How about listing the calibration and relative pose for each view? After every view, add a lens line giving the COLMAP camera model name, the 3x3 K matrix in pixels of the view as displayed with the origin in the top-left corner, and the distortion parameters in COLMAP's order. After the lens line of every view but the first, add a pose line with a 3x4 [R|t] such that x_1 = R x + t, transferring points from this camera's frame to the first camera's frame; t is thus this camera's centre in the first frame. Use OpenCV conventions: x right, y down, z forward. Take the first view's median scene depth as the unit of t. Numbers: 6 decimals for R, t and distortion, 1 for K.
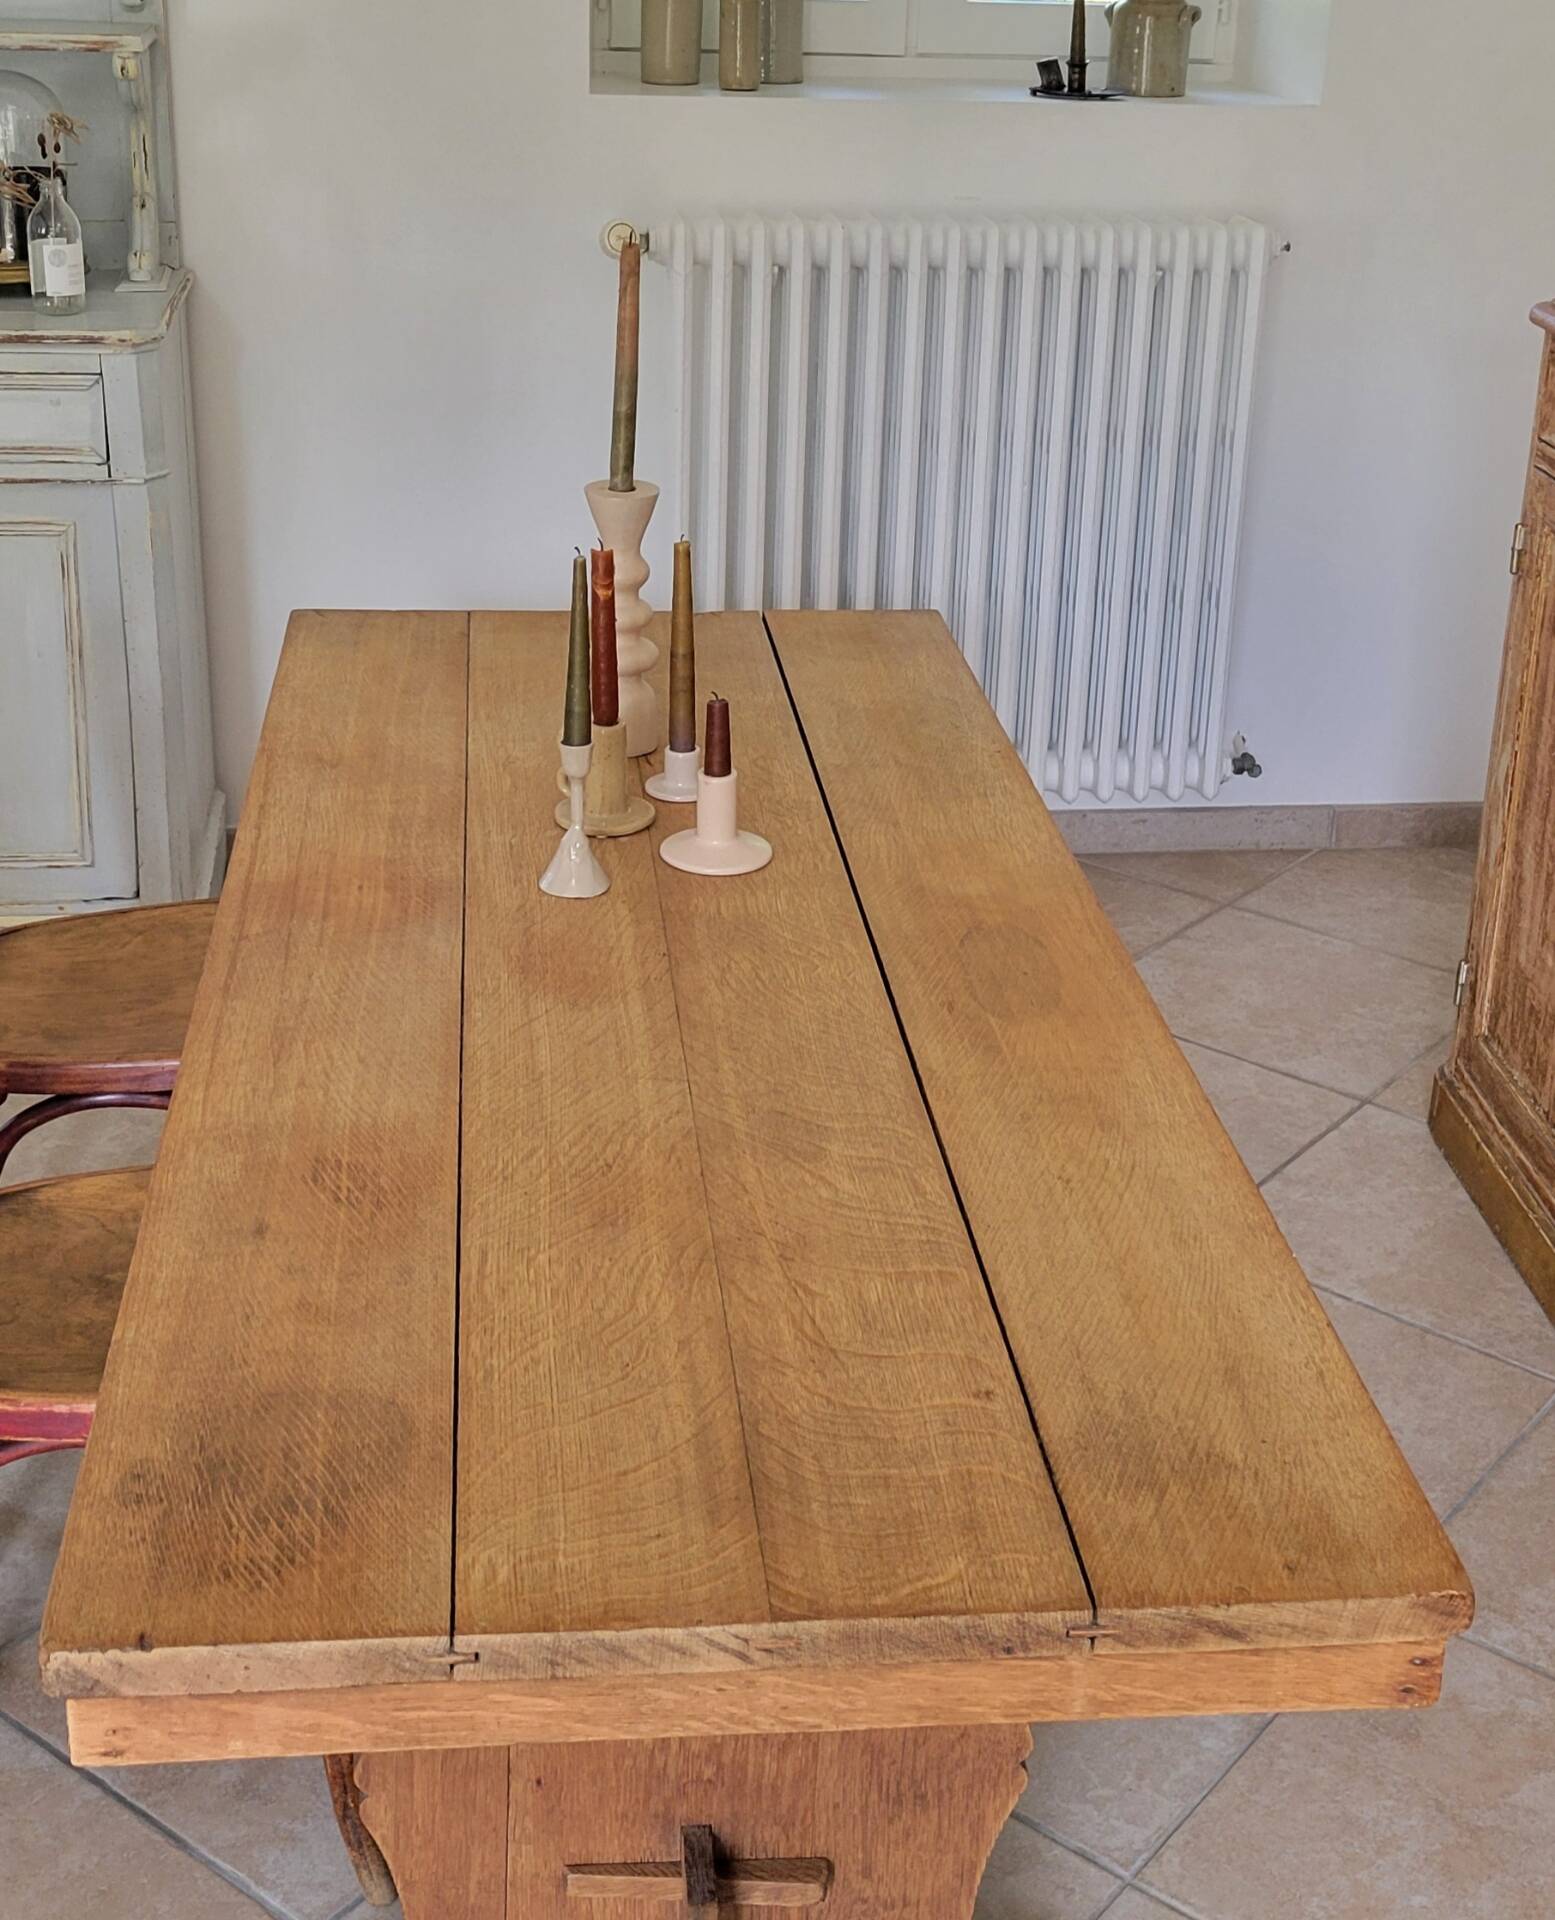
lens RADIAL K [[2583.7, 0, 786.4], [0, 2583.7, 751.7], [0, 0, 1]] dist [0.041110, 0.000000]
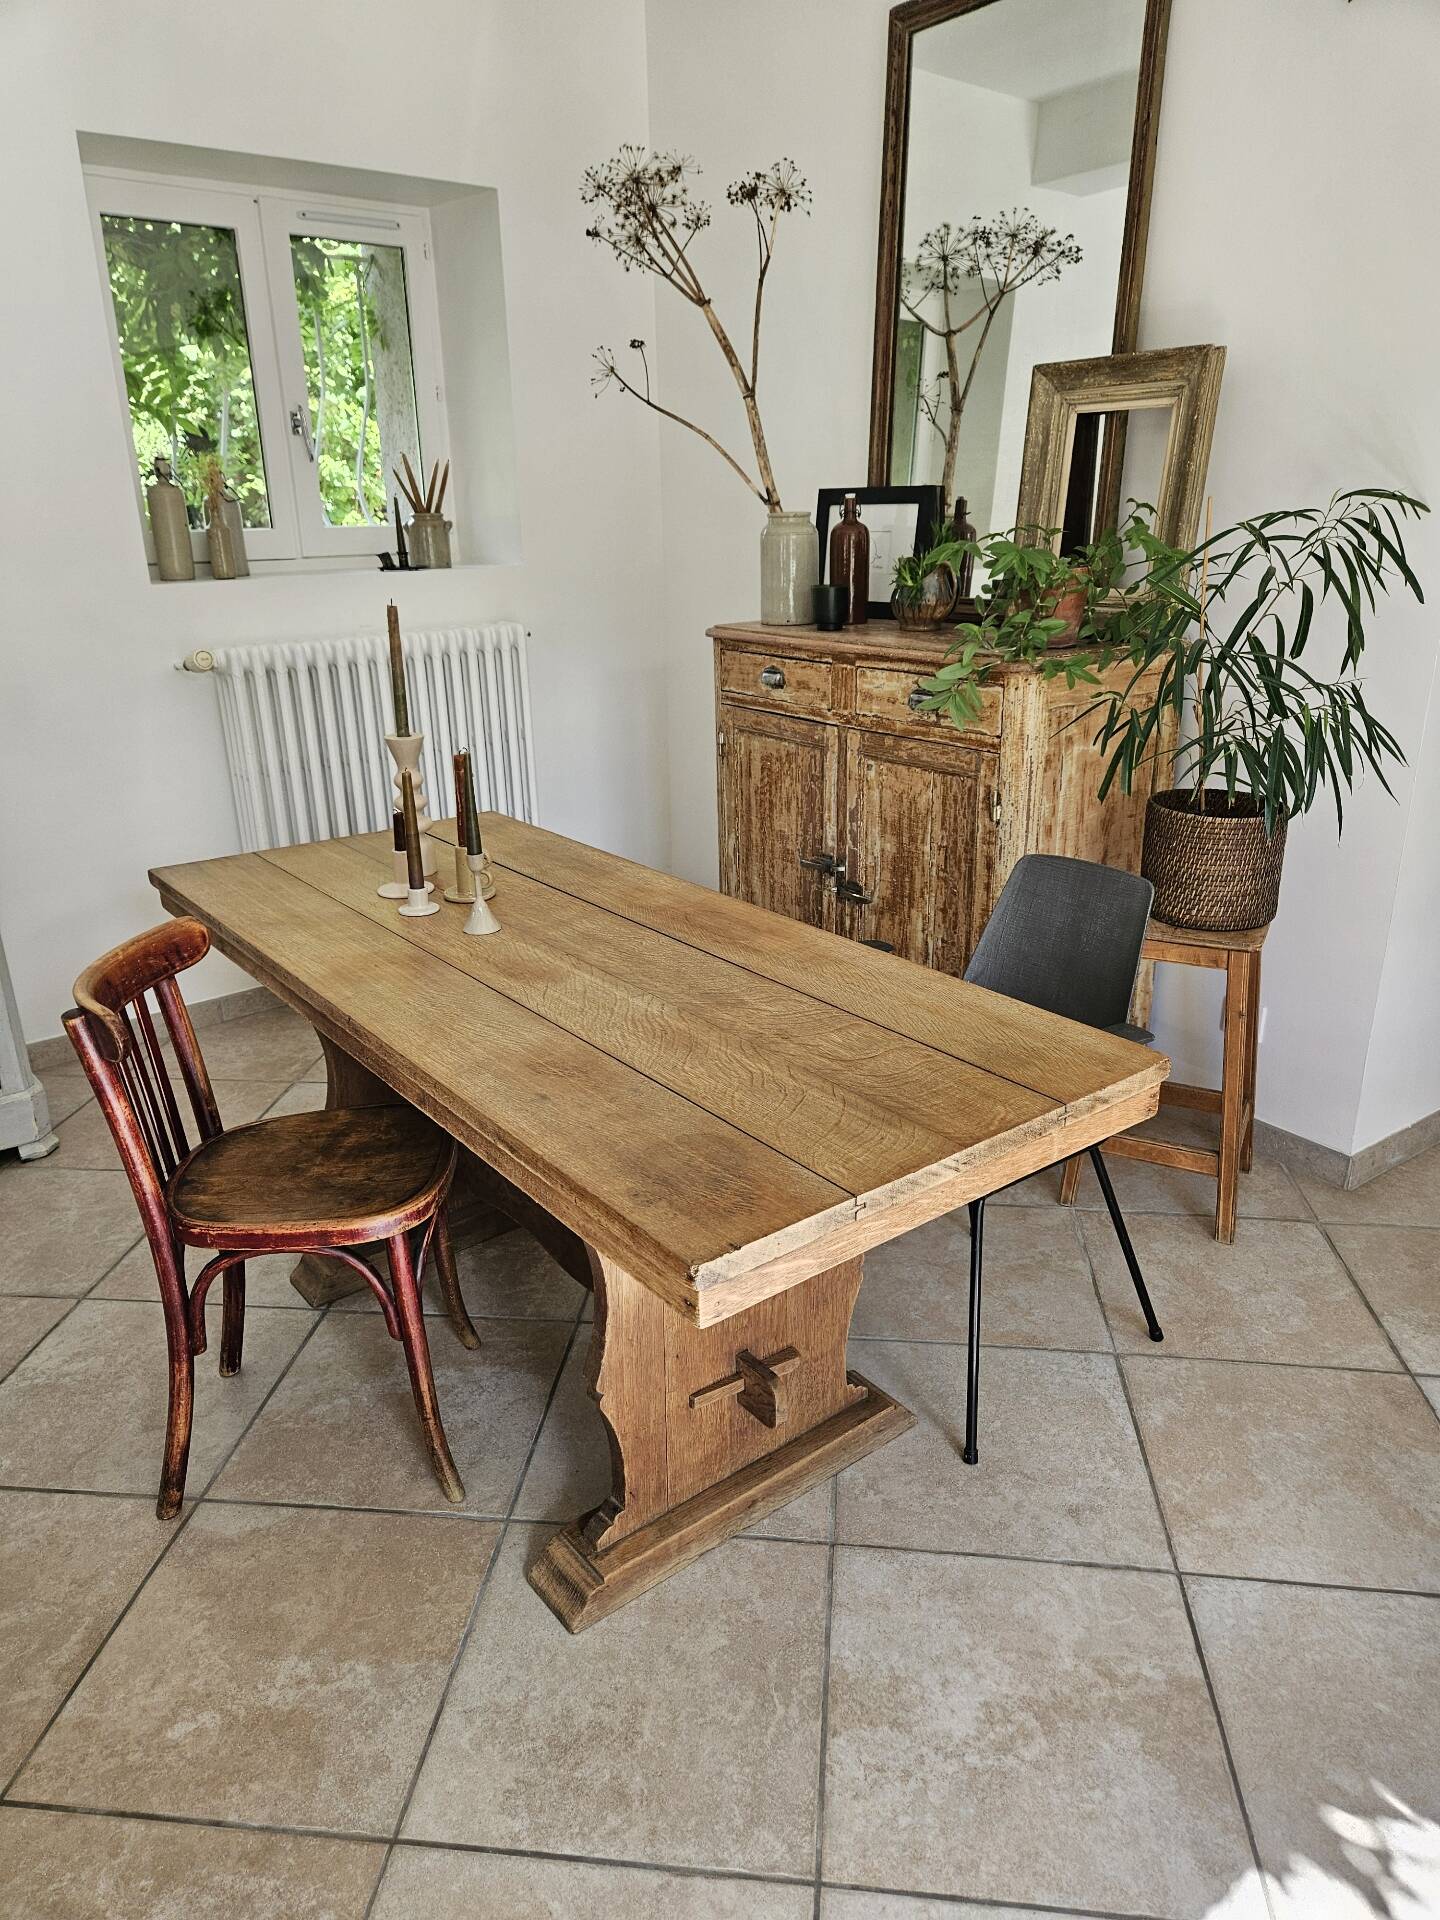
lens RADIAL K [[1281.9, 0, 713.5], [0, 1281.9, 948.3], [0, 0, 1]] dist [0.069530, -0.051444]
pose [[0.854285, -0.219553, 0.471162, -0.449191], [0.222283, 0.973664, 0.050679, 0.055314], [-0.469881, 0.061437, 0.880589, 0.117208]]
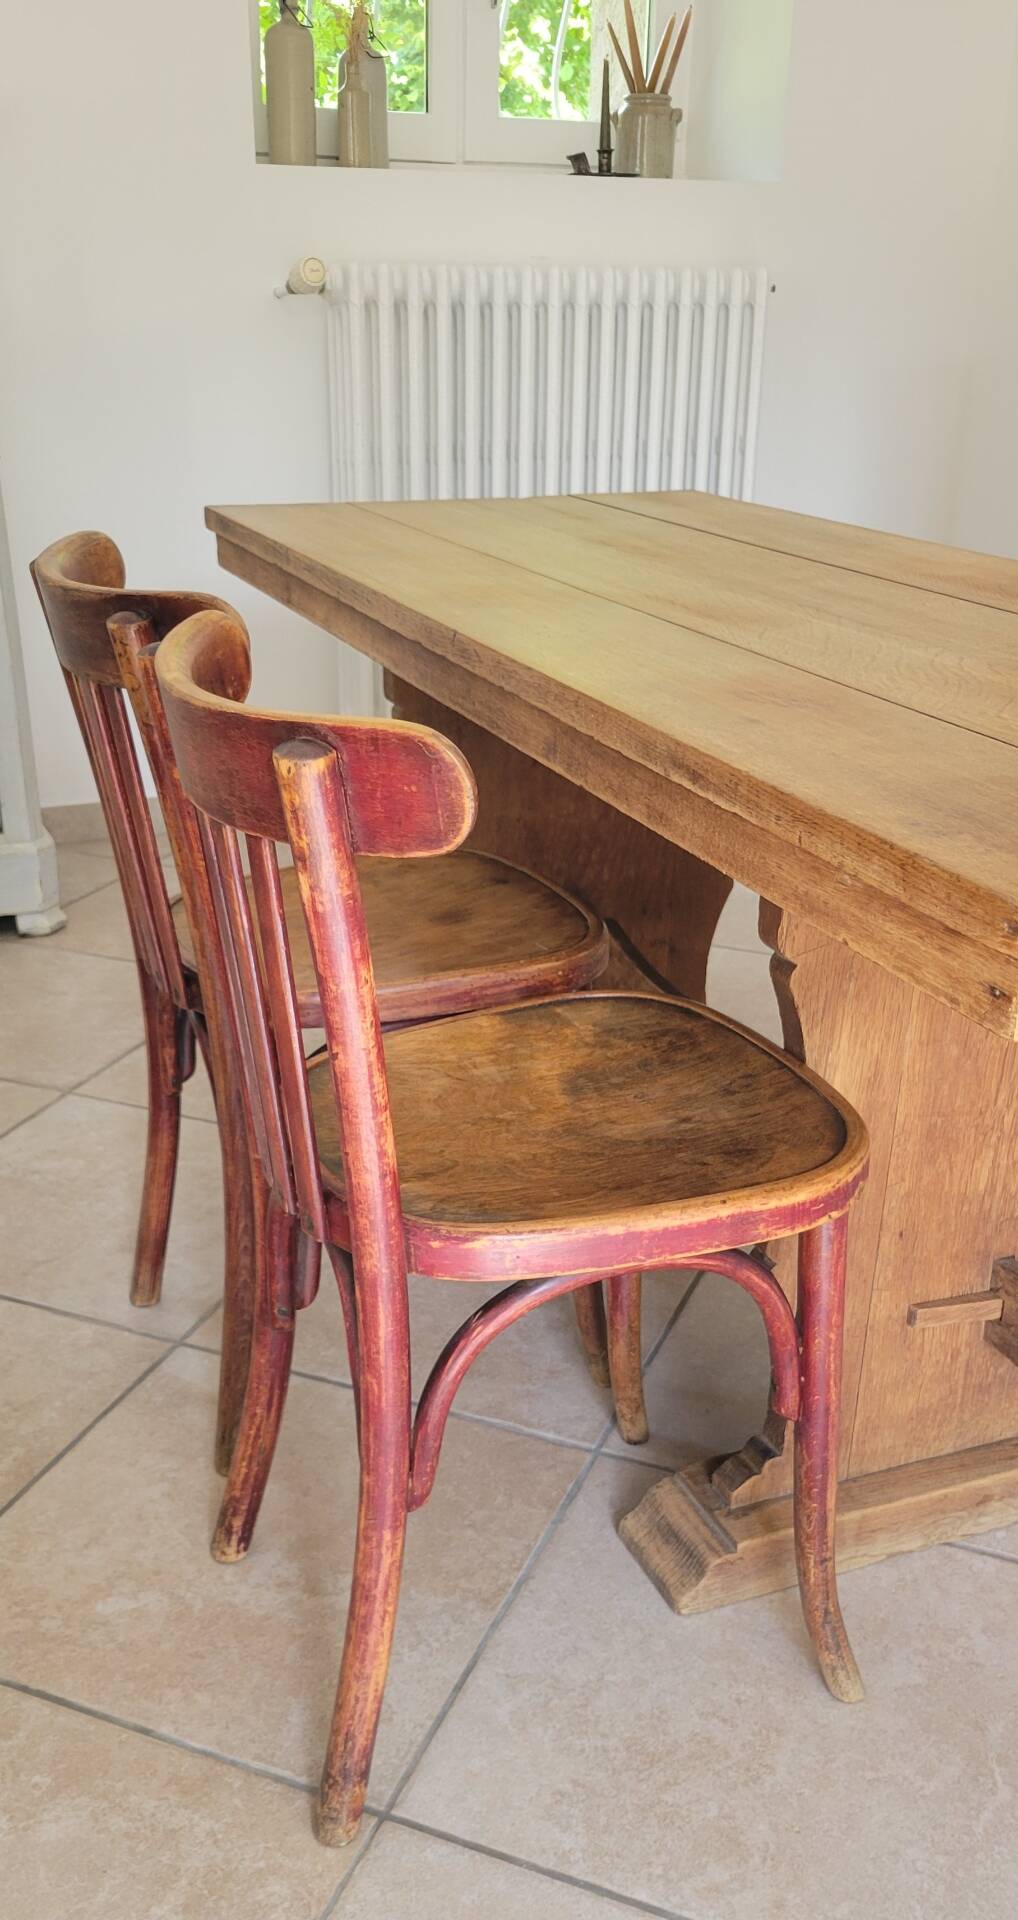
lens RADIAL K [[1709.3, 0, 490.5], [0, 1709.3, 1082.3], [0, 0, 1]] dist [0.028490, 0.015978]
pose [[0.964685, -0.131260, 0.228373, -0.437575], [0.109813, 0.988469, 0.104262, 0.219480], [-0.239425, -0.075502, 0.967975, 0.282979]]
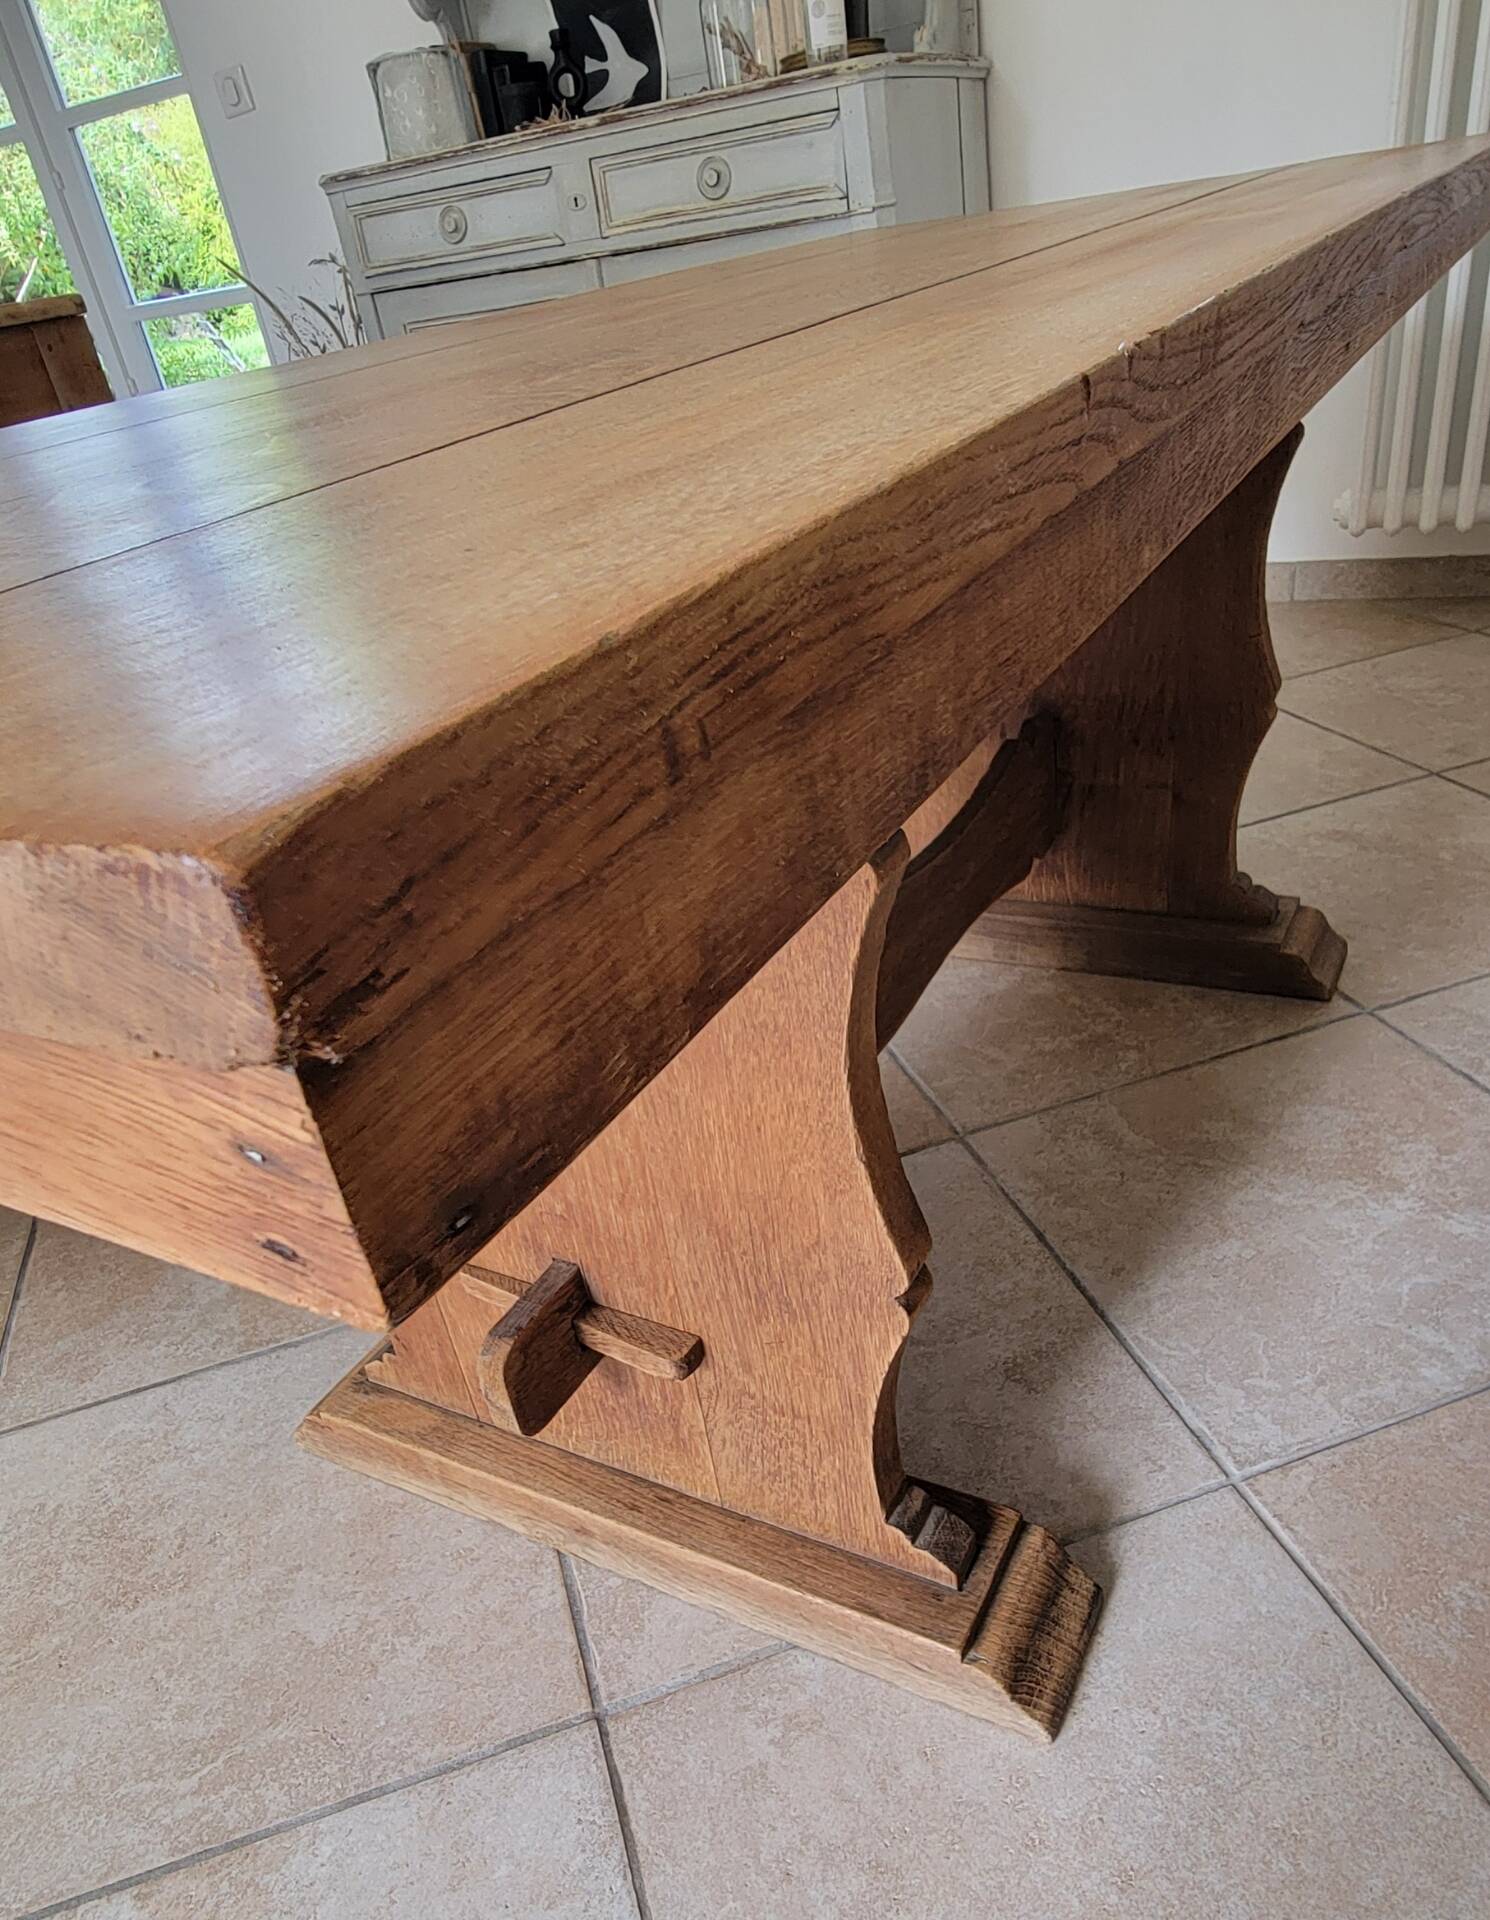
lens RADIAL K [[1339.2, 0, 745.6], [0, 1339.2, 1107.7], [0, 0, 1]] dist [-0.006470, 0.007242]
pose [[0.806978, 0.197124, -0.556712, 0.260475], [-0.034906, 0.956923, 0.288236, 0.225680], [0.589548, -0.213167, 0.779097, 0.684517]]
